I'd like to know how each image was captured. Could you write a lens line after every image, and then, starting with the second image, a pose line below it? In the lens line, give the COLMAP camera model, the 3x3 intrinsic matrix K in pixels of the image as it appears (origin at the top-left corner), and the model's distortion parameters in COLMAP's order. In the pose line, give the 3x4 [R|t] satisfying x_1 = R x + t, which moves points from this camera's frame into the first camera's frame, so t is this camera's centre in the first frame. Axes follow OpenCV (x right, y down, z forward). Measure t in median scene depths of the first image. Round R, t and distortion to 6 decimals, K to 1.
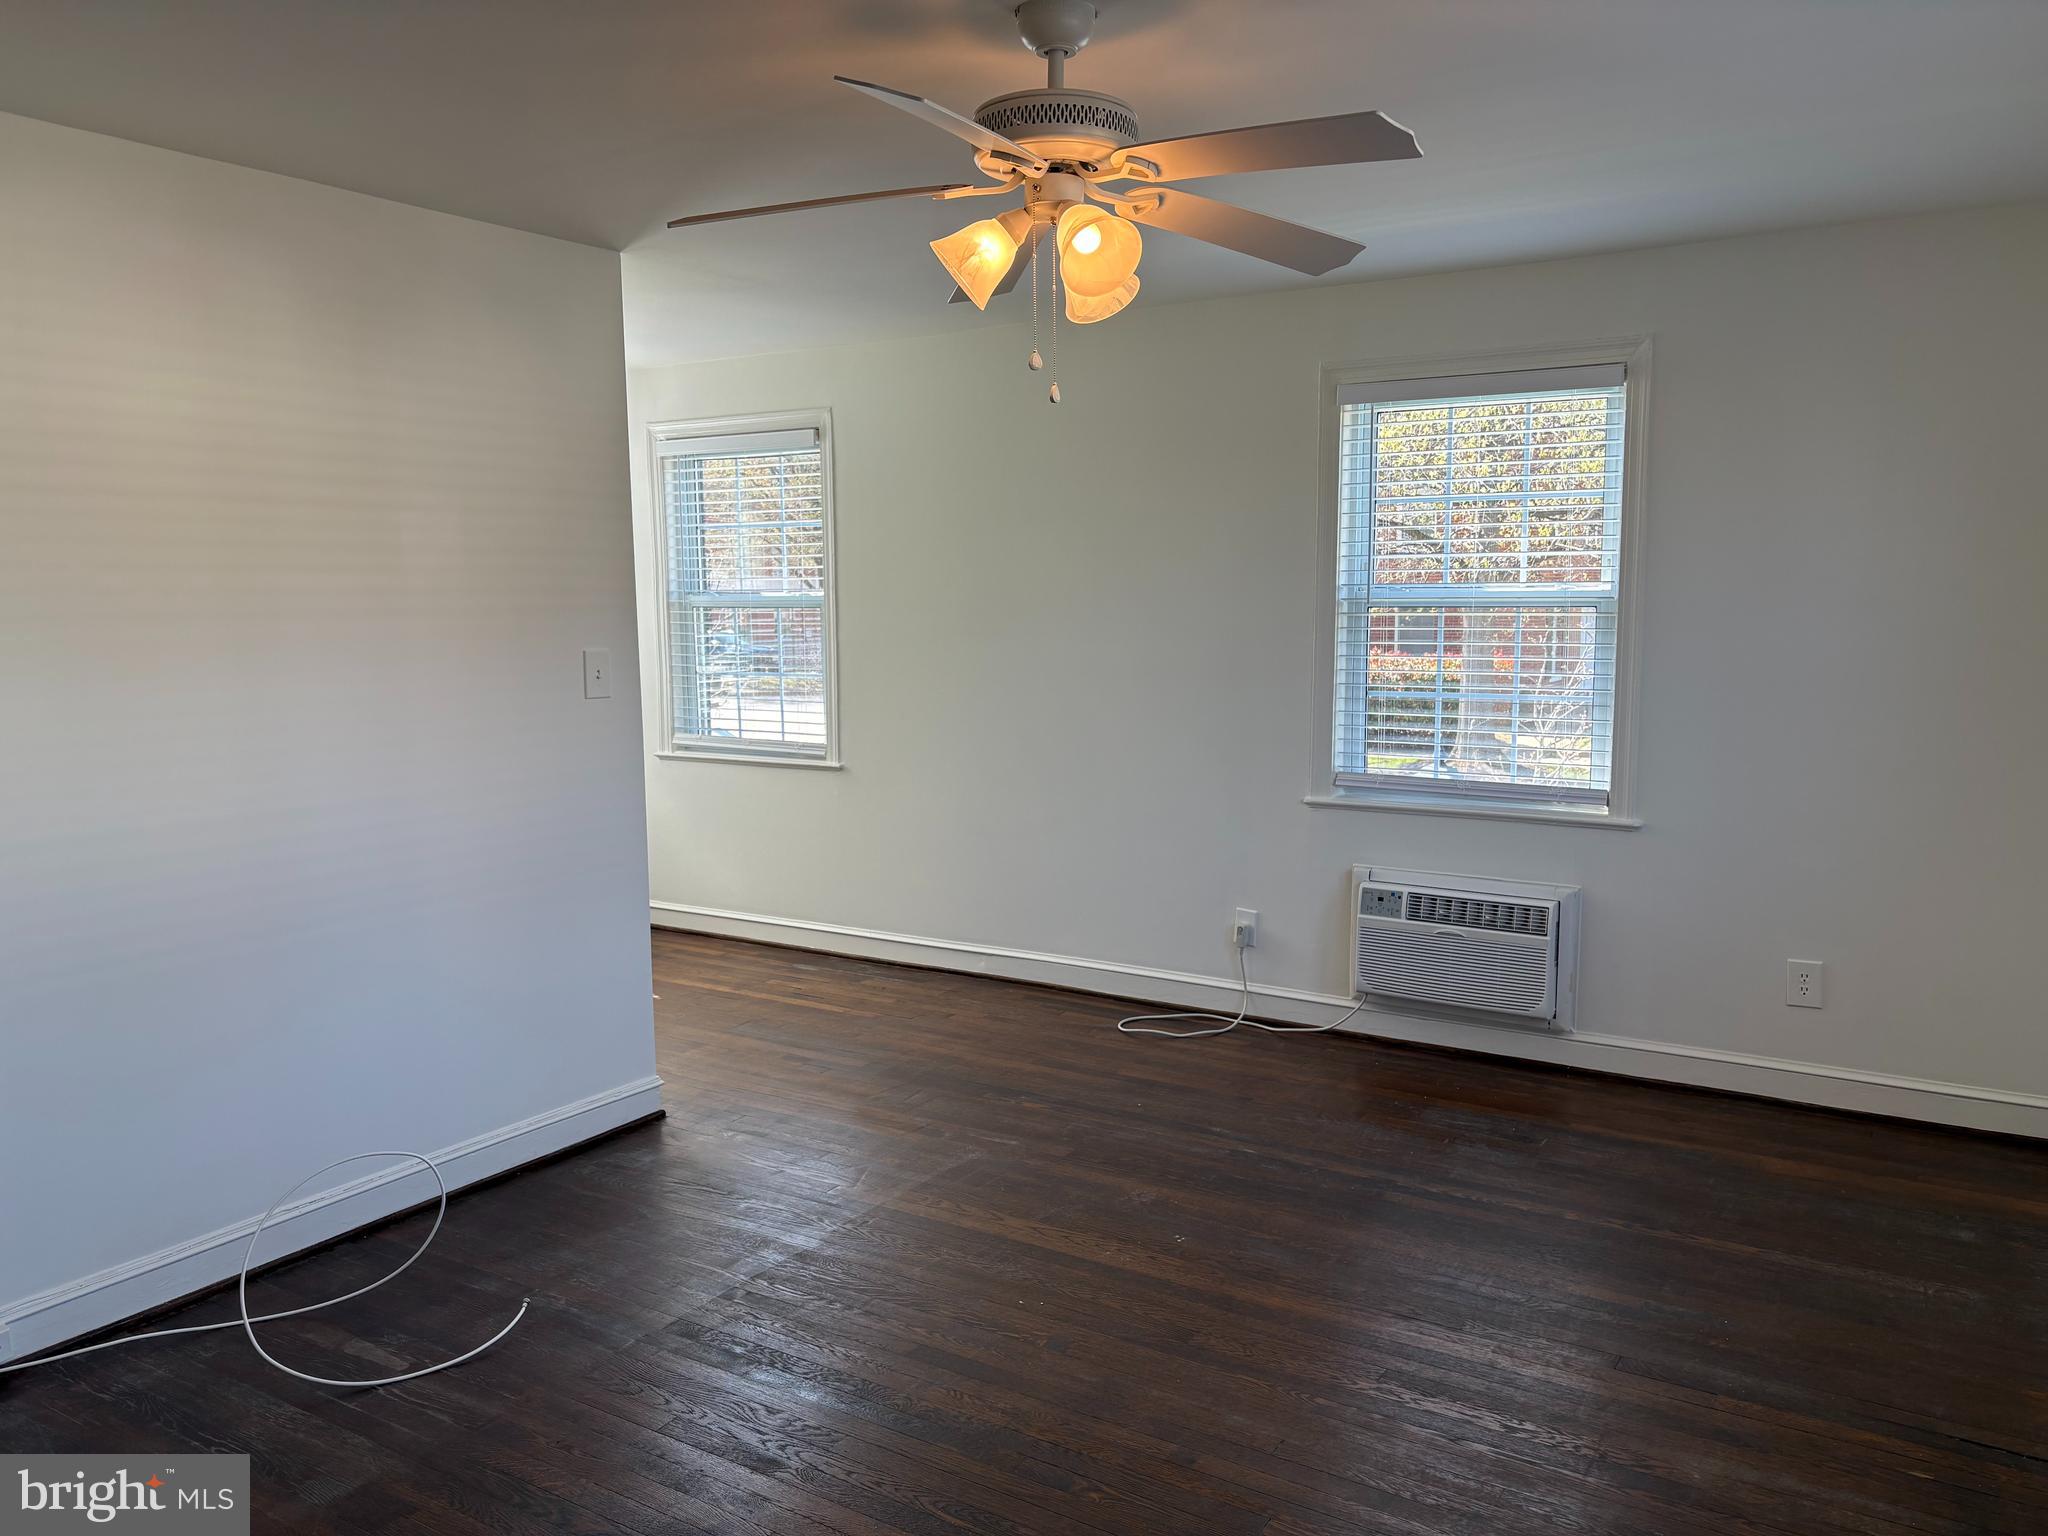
lens RADIAL K [[1552.4, 0, 1017.0], [0, 1552.4, 763.4], [0, 0, 1]] dist [0.045541, -0.032545]
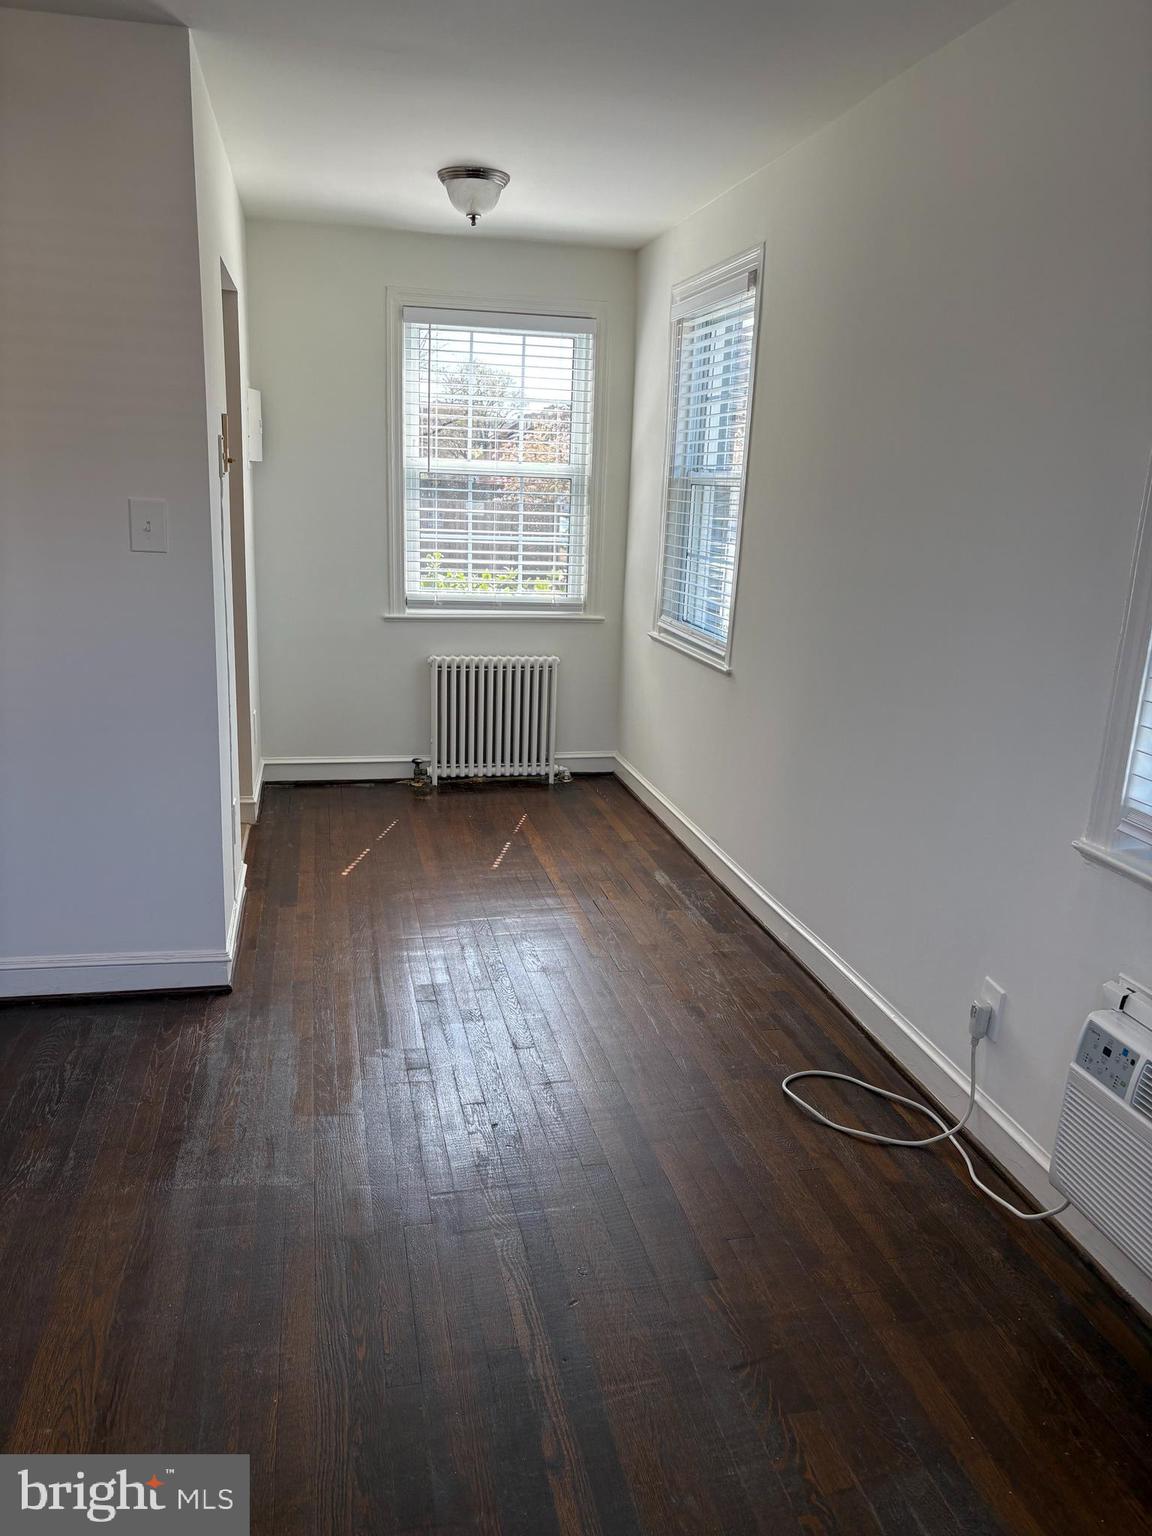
lens RADIAL K [[1164.3, 0, 576.8], [0, 1164.3, 767.8], [0, 0, 1]] dist [0.045541, -0.032545]
pose [[0.711124, 0.208603, -0.671407, 0.420900], [-0.127409, 0.977394, 0.168726, -0.067677], [0.691425, -0.034442, 0.721626, 0.670927]]
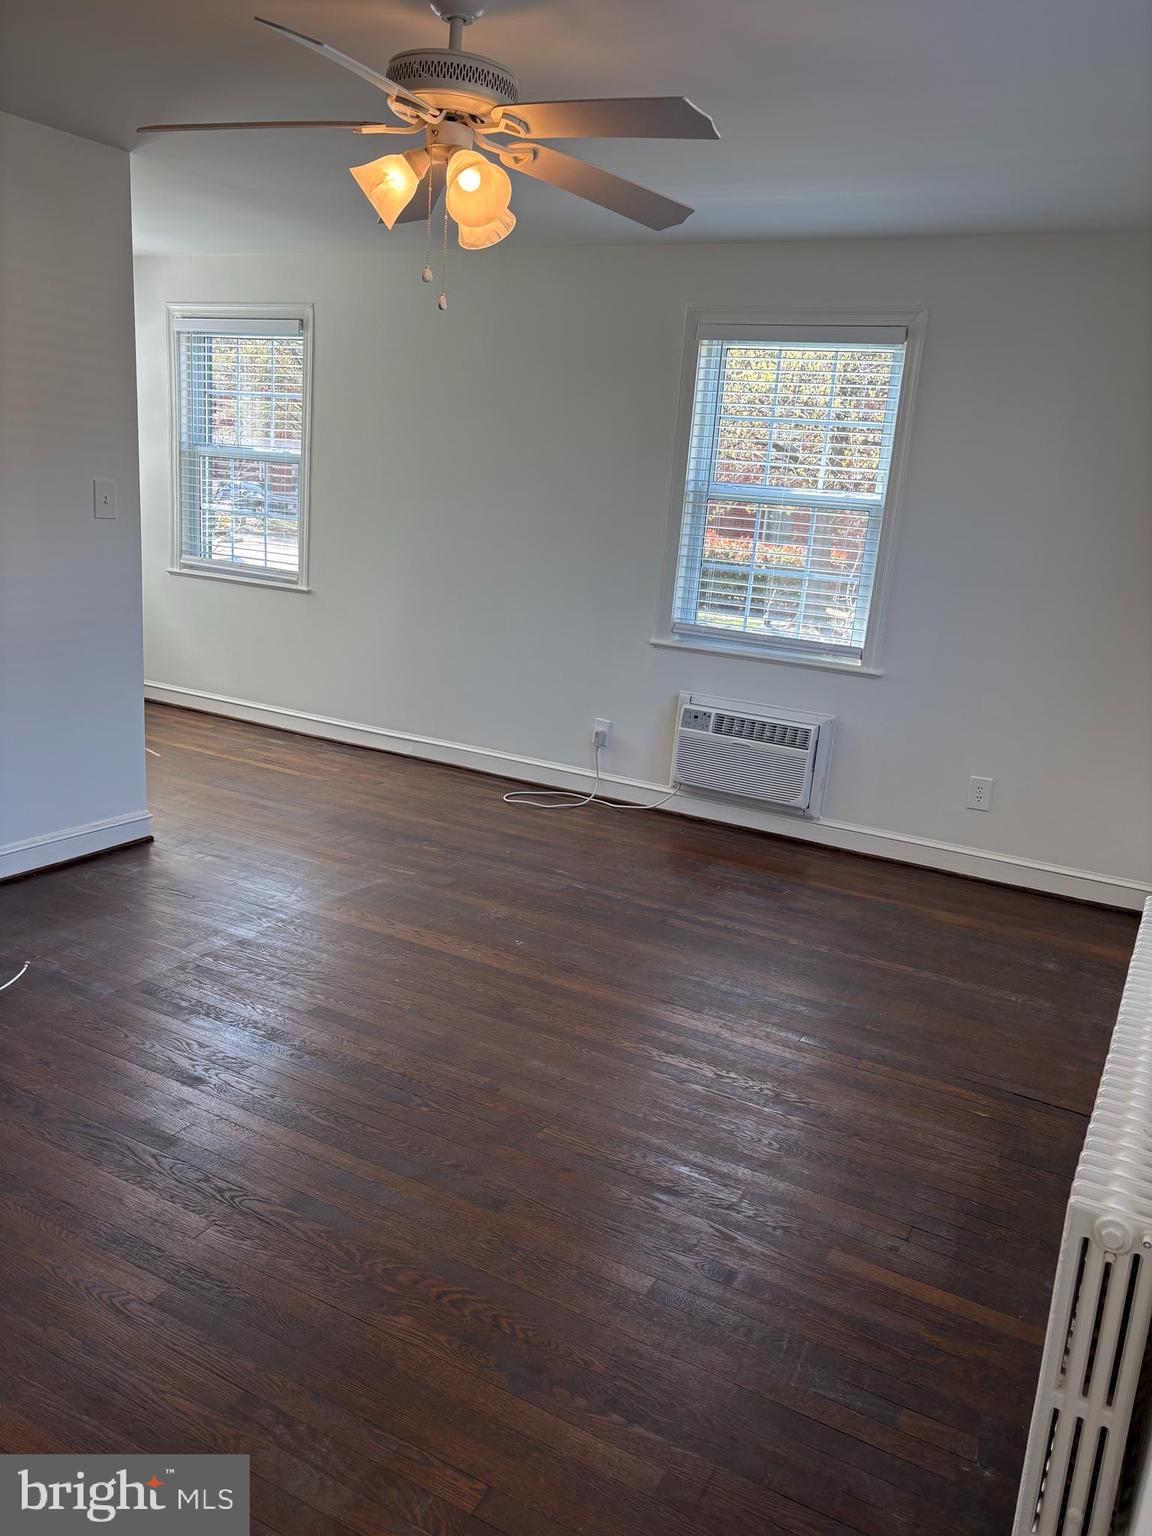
lens RADIAL K [[1164.3, 0, 572.3], [0, 1164.3, 763.8], [0, 0, 1]] dist [0.045541, -0.032545]
pose [[0.994099, 0.062954, 0.088344, 0.042841], [-0.074010, 0.989004, 0.128038, 0.005715], [-0.079312, -0.133821, 0.987827, -0.015341]]
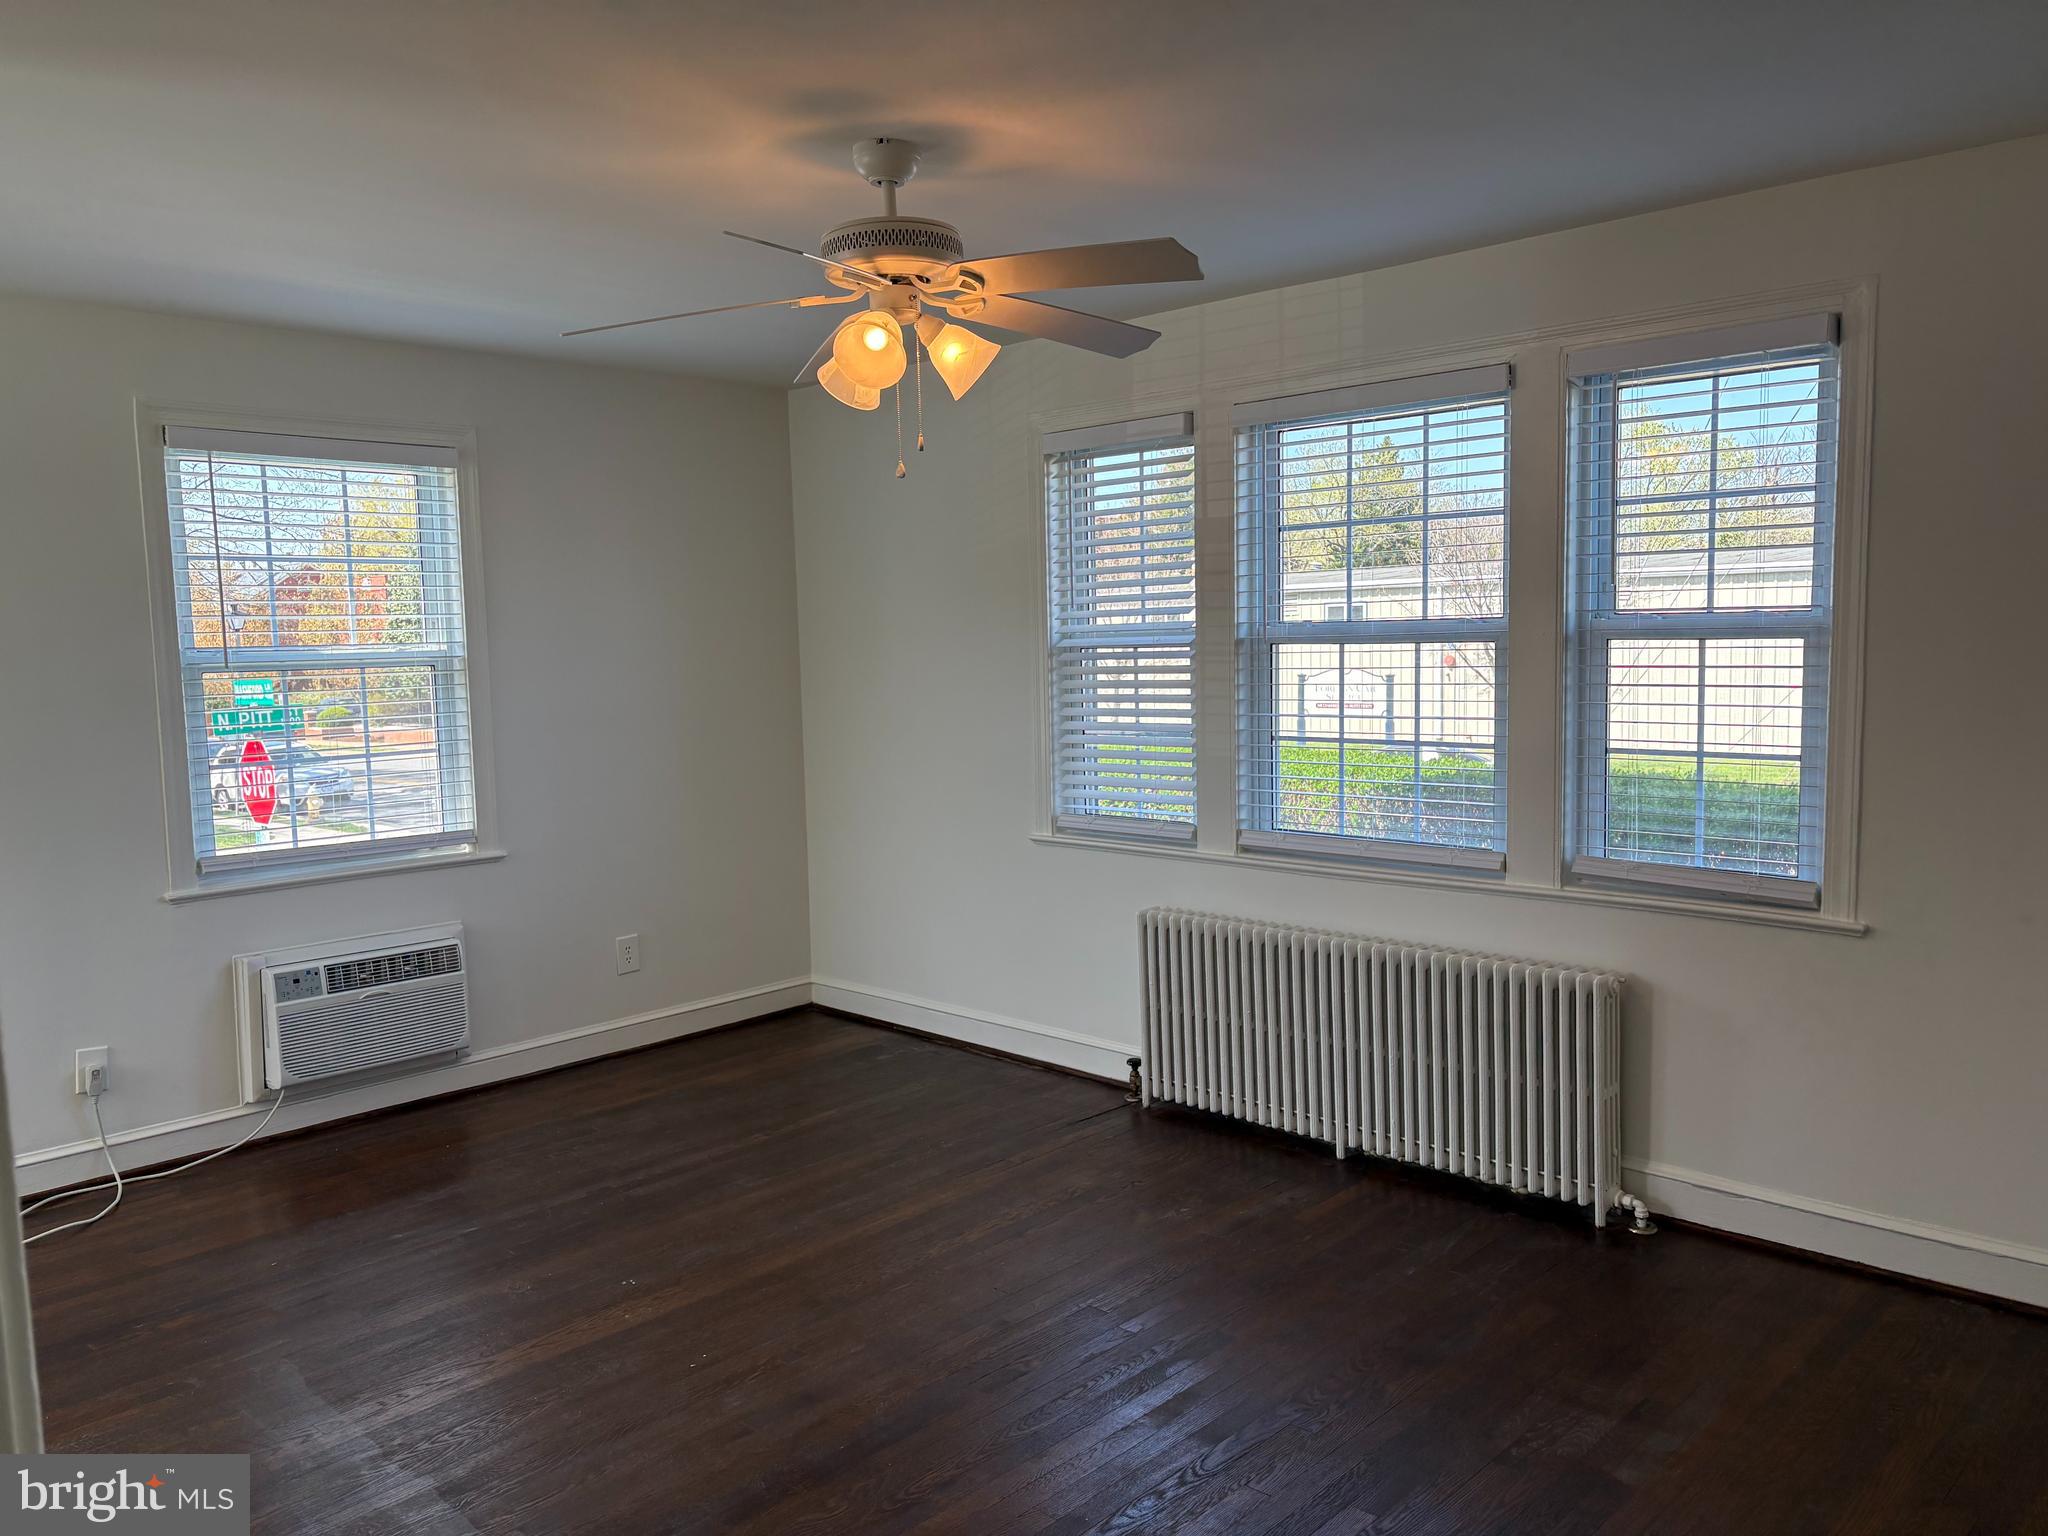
lens RADIAL K [[1552.4, 0, 1015.8], [0, 1552.4, 758.0], [0, 0, 1]] dist [0.045541, -0.032545]
pose [[0.199154, -0.079682, 0.976723, -0.690824], [0.132002, 0.989787, 0.053833, -0.045947], [-0.971037, 0.118209, 0.207638, 0.432125]]
